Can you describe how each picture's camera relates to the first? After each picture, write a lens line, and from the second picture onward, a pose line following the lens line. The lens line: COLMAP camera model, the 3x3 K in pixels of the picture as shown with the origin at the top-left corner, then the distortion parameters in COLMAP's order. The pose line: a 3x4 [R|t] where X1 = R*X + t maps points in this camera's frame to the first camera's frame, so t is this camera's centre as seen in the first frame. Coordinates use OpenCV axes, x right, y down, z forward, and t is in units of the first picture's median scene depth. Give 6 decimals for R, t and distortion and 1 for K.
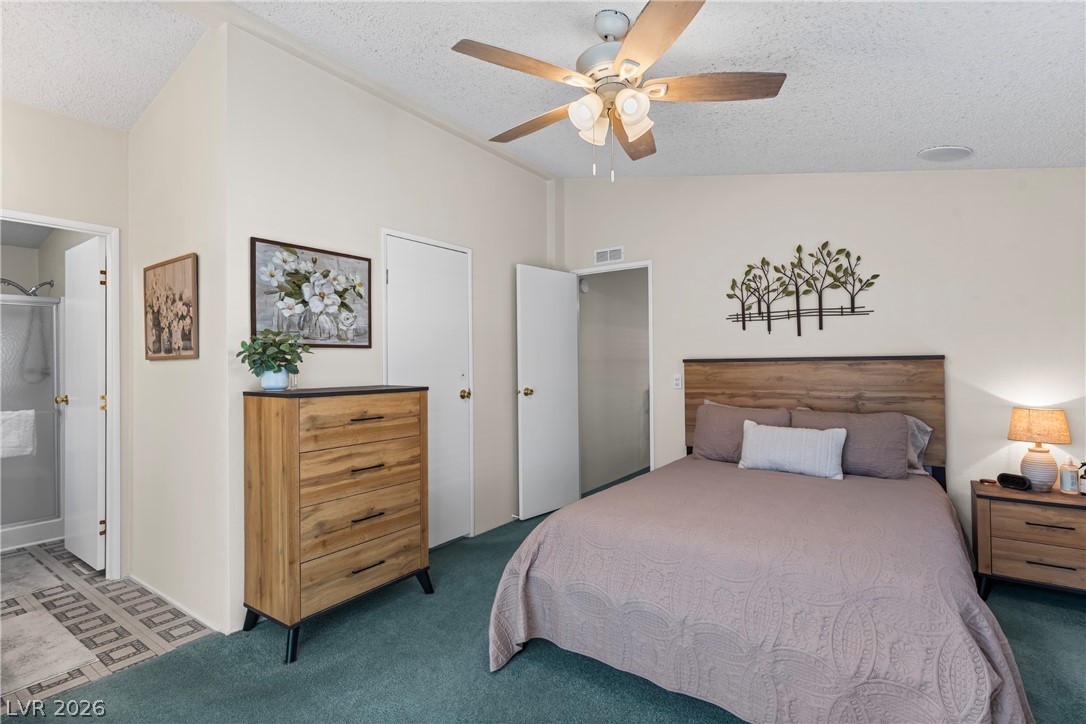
lens RADIAL K [[520.9, 0, 543.0], [0, 520.9, 362.0], [0, 0, 1]] dist [-0.000608, -0.000160]
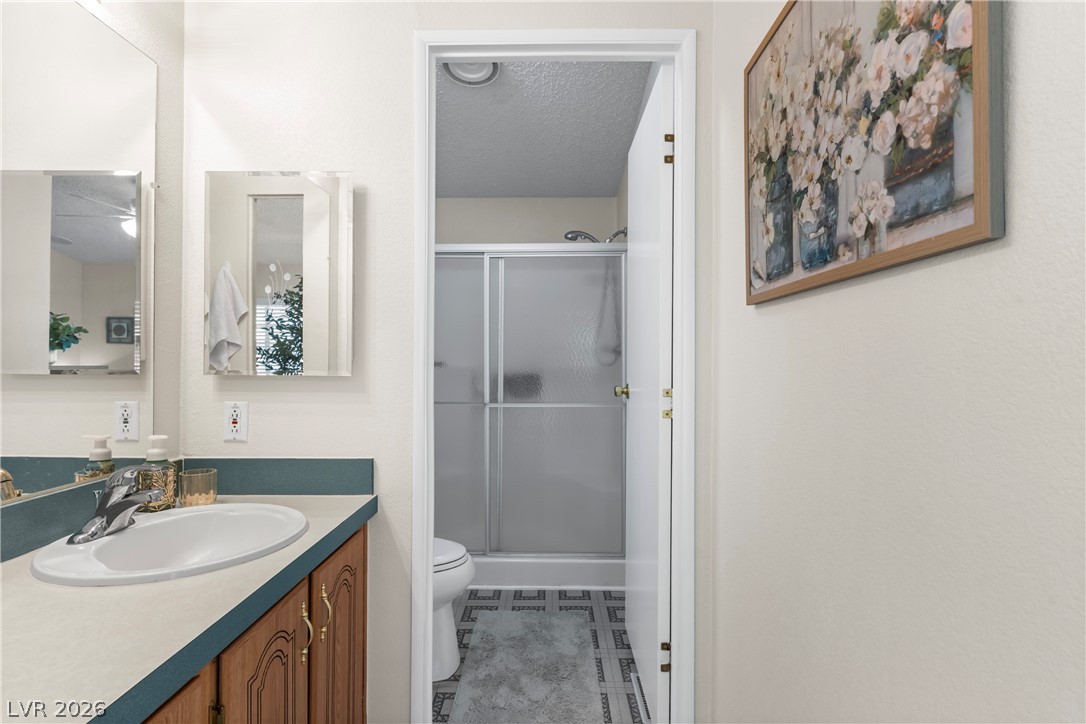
lens RADIAL K [[545.0, 0, 544.6], [0, 545.0, 358.5], [0, 0, 1]] dist [0.003297, 0.000331]
pose [[0.570025, 0.010466, -0.821561, -0.523314], [-0.003029, 0.999939, 0.010637, 0.032374], [0.821622, -0.003575, 0.570021, 0.654666]]
